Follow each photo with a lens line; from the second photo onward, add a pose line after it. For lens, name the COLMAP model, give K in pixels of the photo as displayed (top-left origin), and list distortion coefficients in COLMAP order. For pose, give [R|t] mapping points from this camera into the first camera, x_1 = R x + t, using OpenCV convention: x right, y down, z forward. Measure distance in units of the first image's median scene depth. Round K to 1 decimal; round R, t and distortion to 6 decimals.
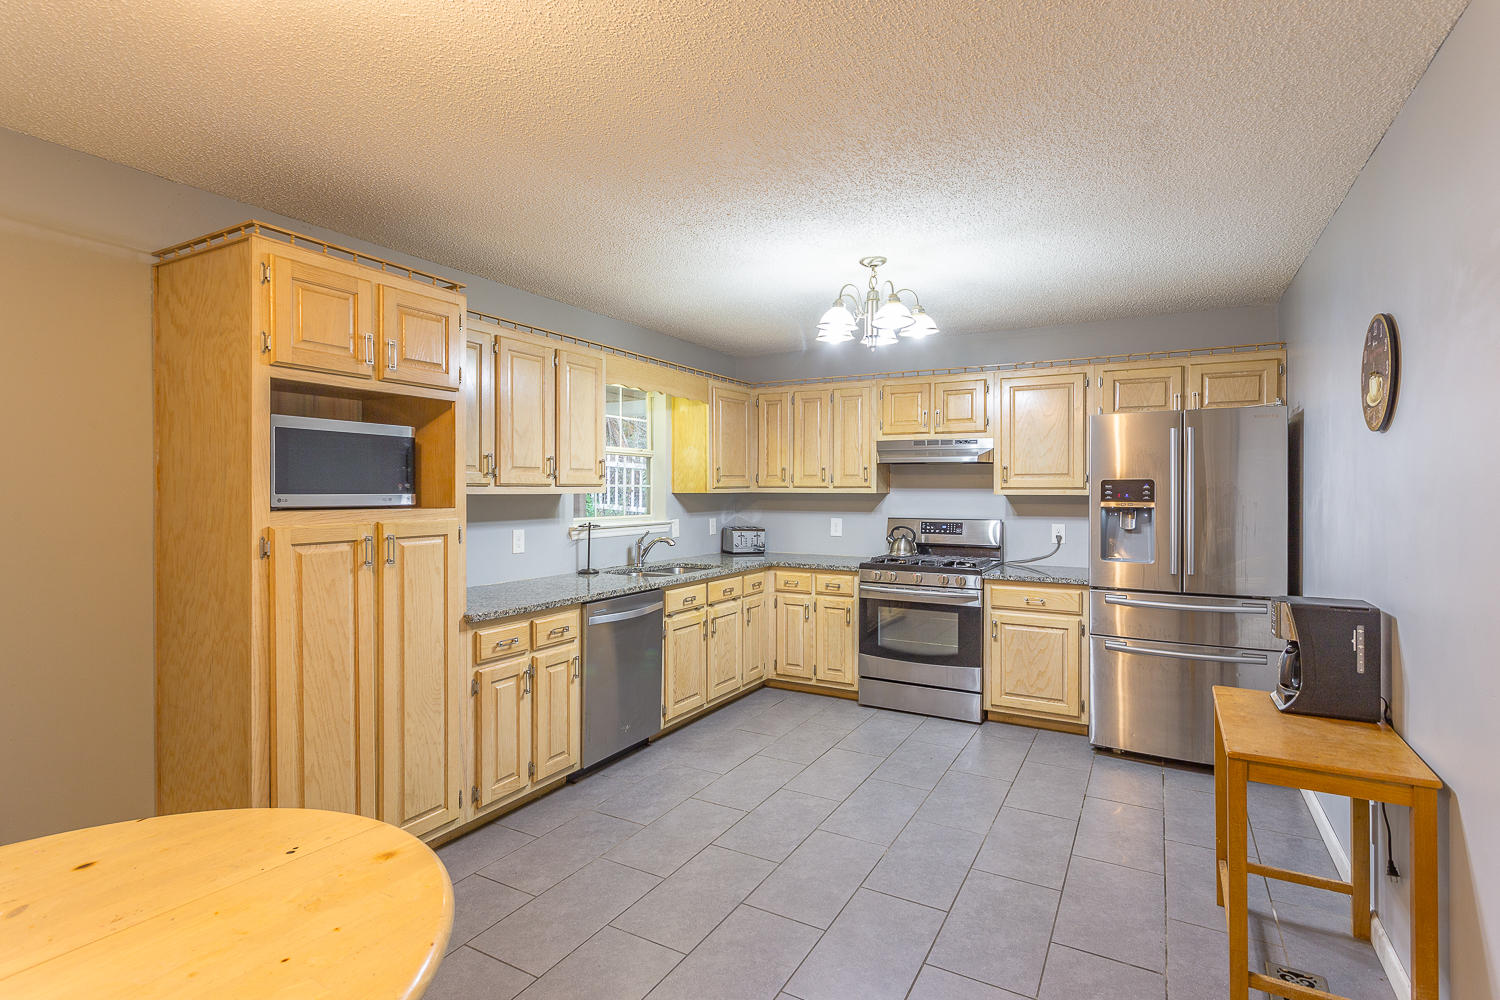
lens RADIAL K [[727.4, 0, 748.1], [0, 727.4, 468.3], [0, 0, 1]] dist [-0.000451, 0.001435]
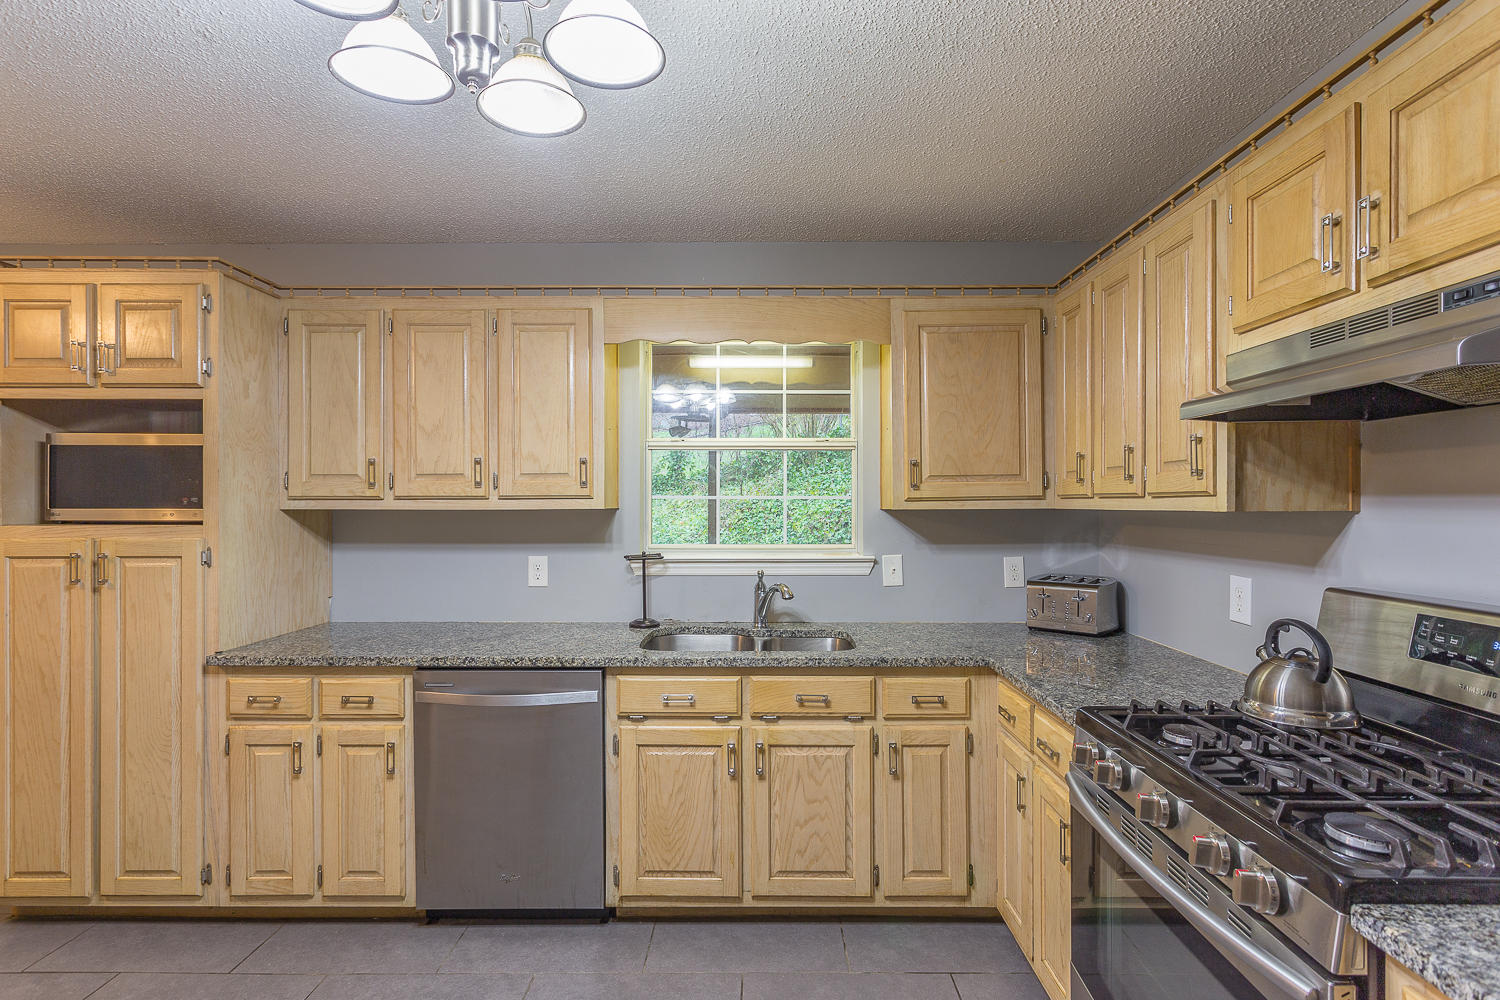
lens RADIAL K [[718.7, 0, 767.4], [0, 718.7, 505.6], [0, 0, 1]] dist [0.000165, 0.000997]
pose [[0.489706, -0.001853, -0.871886, 0.382833], [0.026637, 0.999563, 0.012837, 0.023119], [0.871481, -0.029511, 0.489541, 0.698659]]
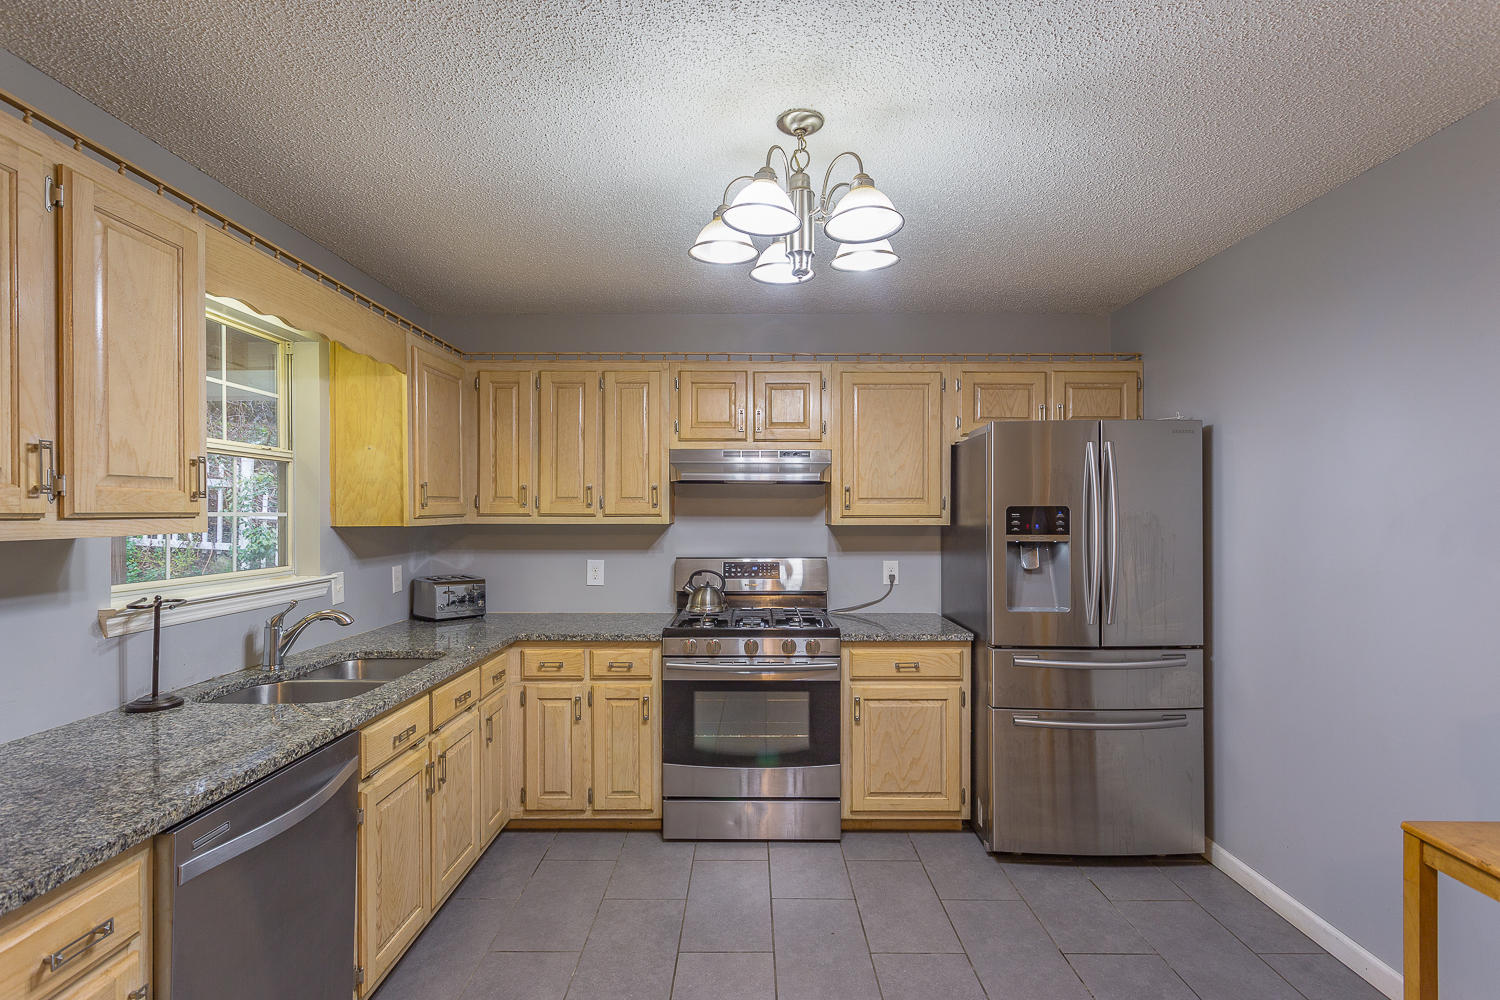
lens RADIAL K [[720.2, 0, 744.0], [0, 720.2, 502.1], [0, 0, 1]] dist [-0.002237, 0.004713]
pose [[0.874767, 0.005476, 0.484512, -0.104426], [-0.012052, 0.999873, 0.010459, 0.005768], [-0.484394, -0.014988, 0.874722, 0.385747]]
